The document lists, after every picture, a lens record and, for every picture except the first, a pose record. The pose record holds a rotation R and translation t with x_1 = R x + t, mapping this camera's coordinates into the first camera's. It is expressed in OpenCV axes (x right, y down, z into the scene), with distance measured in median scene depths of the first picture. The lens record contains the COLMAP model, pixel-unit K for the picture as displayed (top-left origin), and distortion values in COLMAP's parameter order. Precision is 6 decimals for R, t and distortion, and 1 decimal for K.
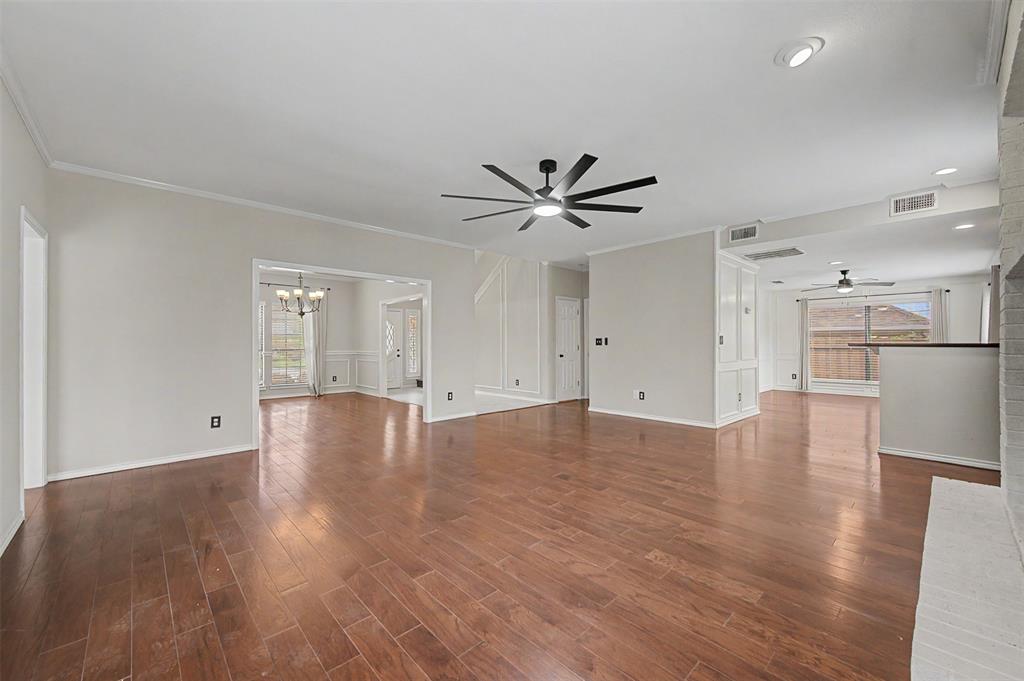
lens RADIAL K [[406.3, 0, 512.0], [0, 406.3, 340.5], [0, 0, 1]] dist [0.000825, 0.000048]
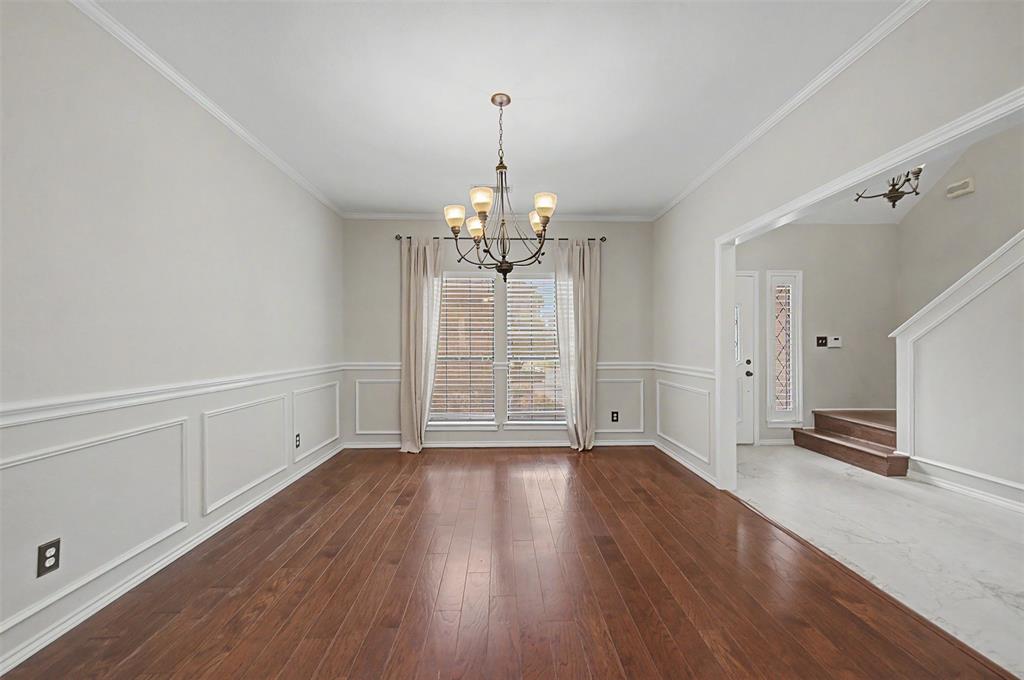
lens RADIAL K [[406.3, 0, 512.0], [0, 406.3, 340.0], [0, 0, 1]] dist [0.000825, 0.000048]
pose [[0.752487, -0.008033, -0.658558, -0.212699], [0.004784, 0.999966, -0.006731, 0.001378], [0.658590, 0.001914, 0.752500, 0.573081]]
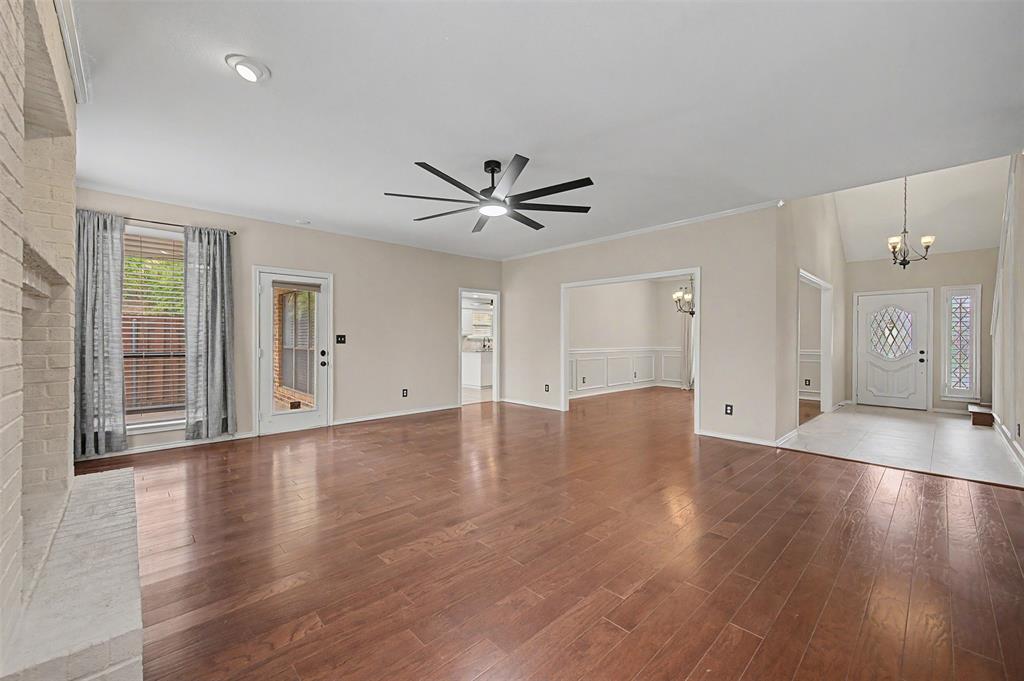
lens RADIAL K [[406.3, 0, 512.0], [0, 406.3, 340.5], [0, 0, 1]] dist [0.000825, 0.000048]
pose [[0.003655, 0.002605, -0.999990, 0.431302], [0.003331, 0.999991, 0.002617, 0.001845], [0.999988, -0.003340, 0.003647, 0.411333]]
